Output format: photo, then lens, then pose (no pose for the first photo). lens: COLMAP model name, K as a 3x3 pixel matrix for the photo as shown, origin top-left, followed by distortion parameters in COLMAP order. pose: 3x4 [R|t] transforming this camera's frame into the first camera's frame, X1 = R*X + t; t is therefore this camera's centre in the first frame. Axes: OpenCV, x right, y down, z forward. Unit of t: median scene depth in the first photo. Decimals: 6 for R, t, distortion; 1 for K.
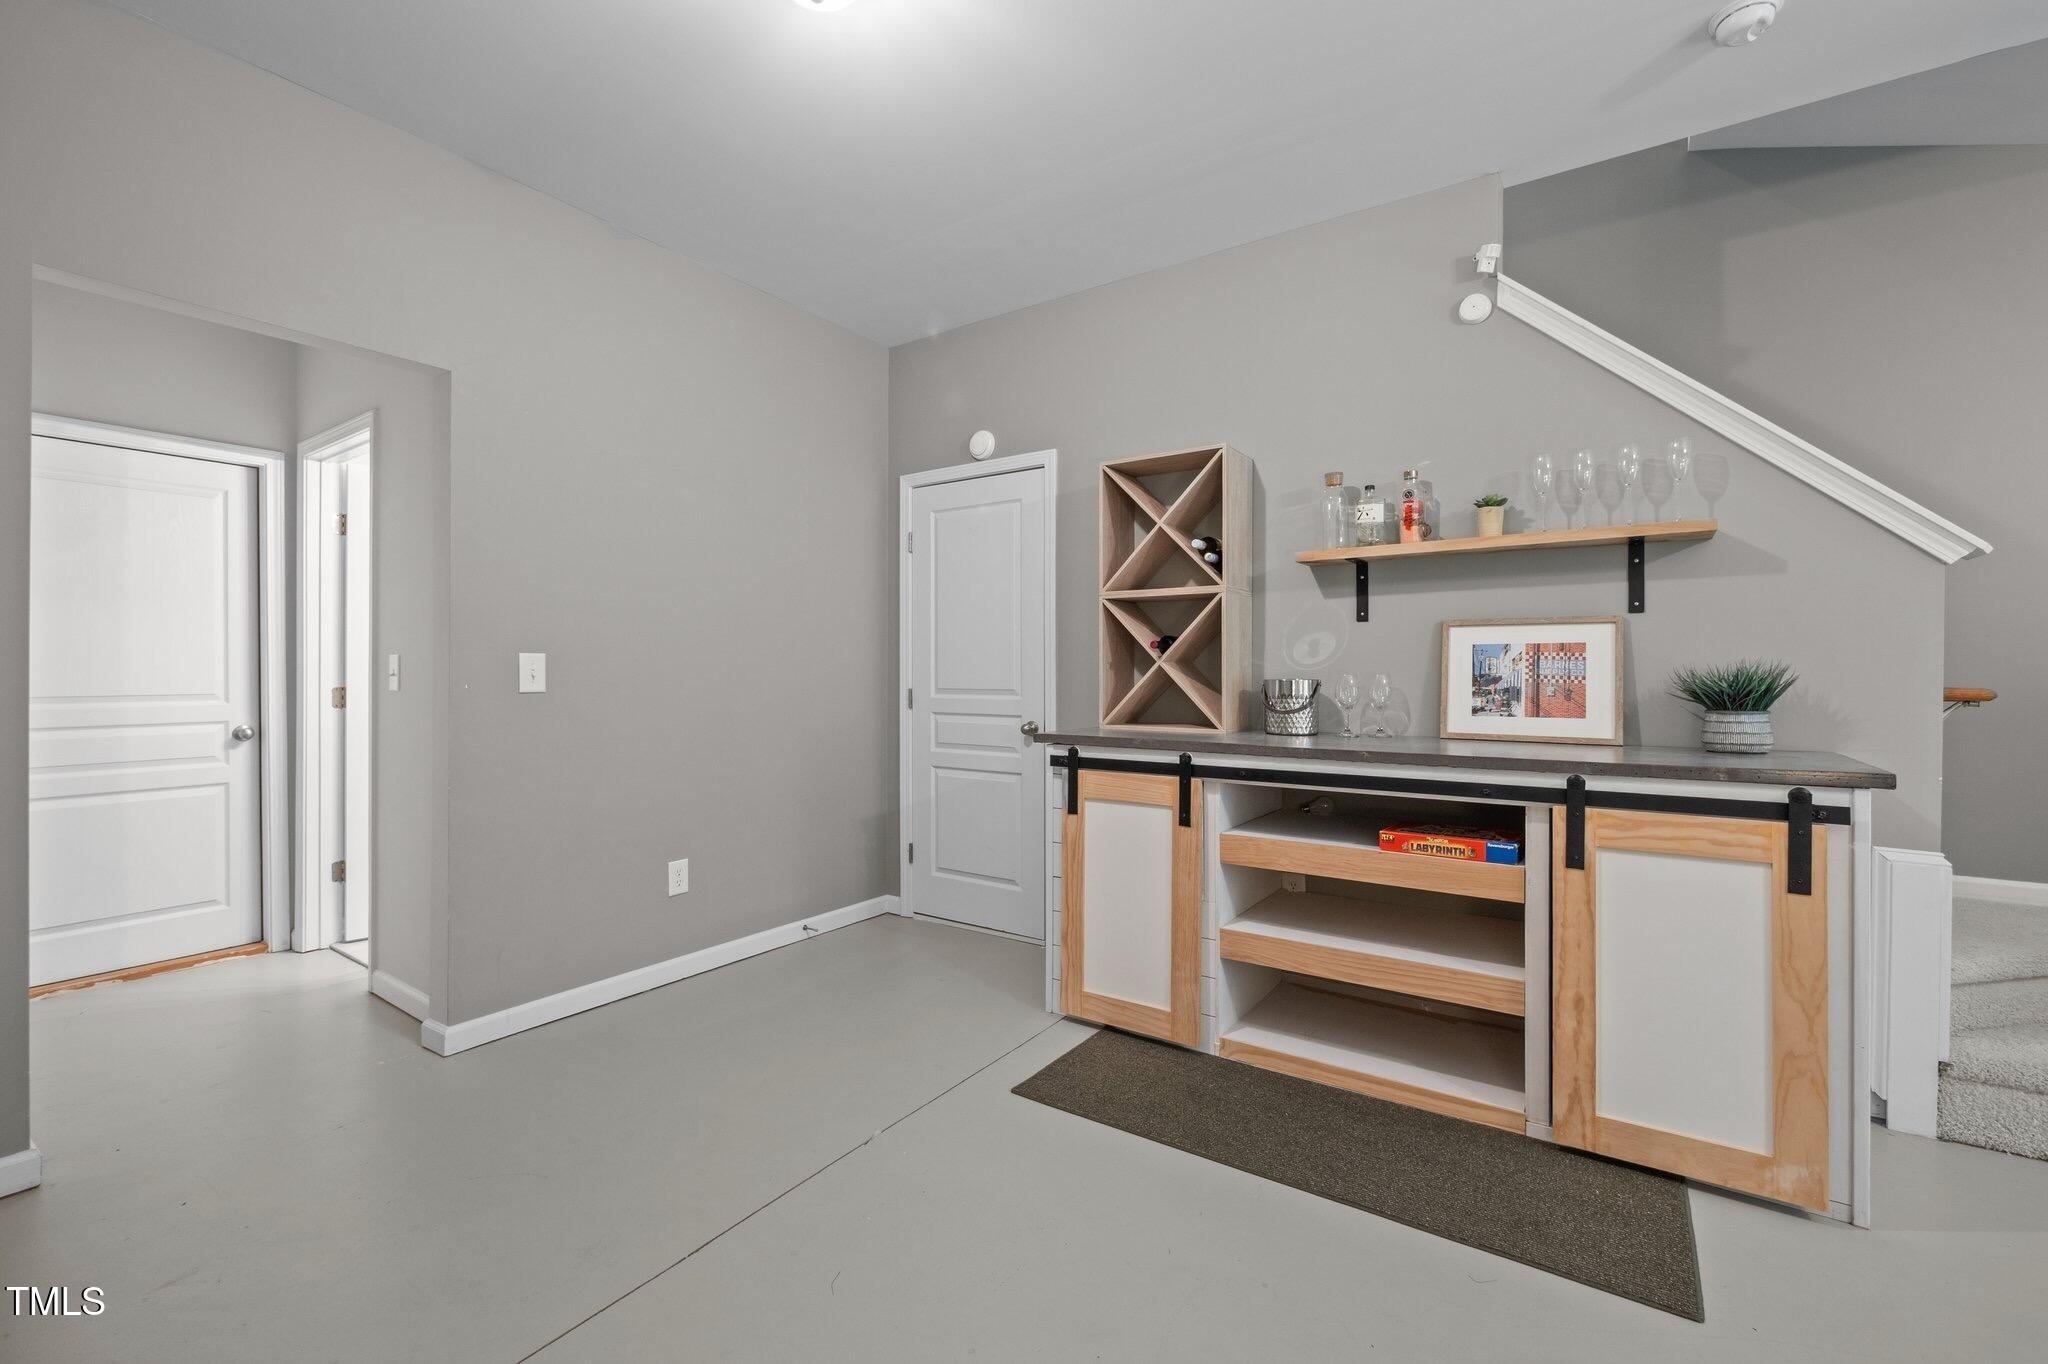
lens RADIAL K [[863.2, 0, 1022.4], [0, 863.2, 682.6], [0, 0, 1]] dist [0.002087, 0.000684]
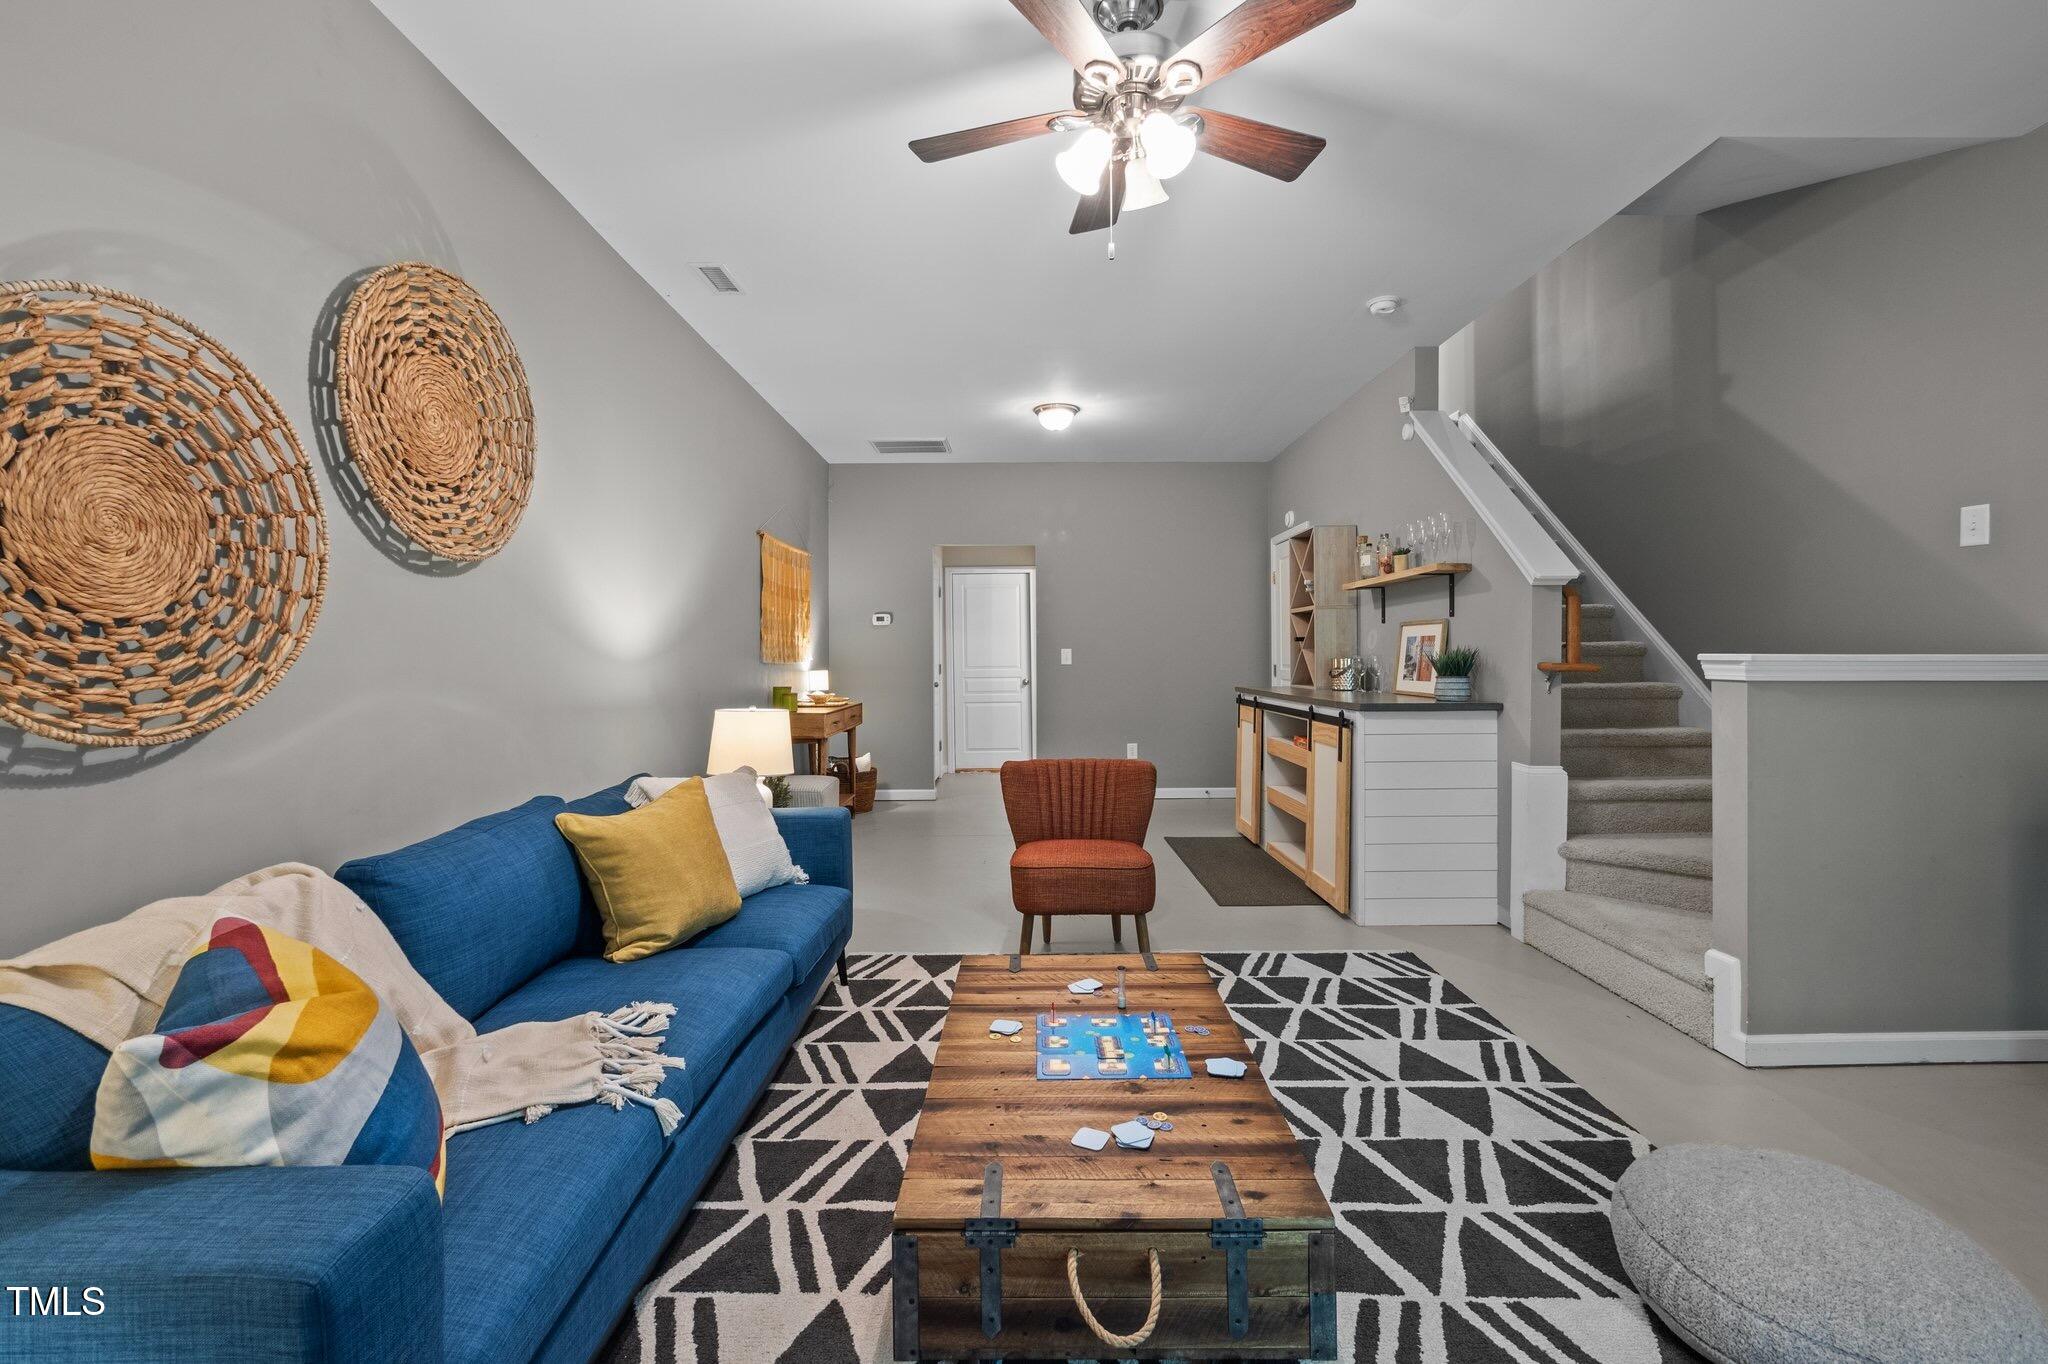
lens RADIAL K [[863.2, 0, 1019.8], [0, 863.2, 677.4], [0, 0, 1]] dist [0.002087, 0.000684]
pose [[0.556879, 0.012381, -0.830501, 1.461971], [0.003924, 0.999839, 0.017537, 0.002189], [0.830584, -0.013024, 0.556740, -0.516192]]
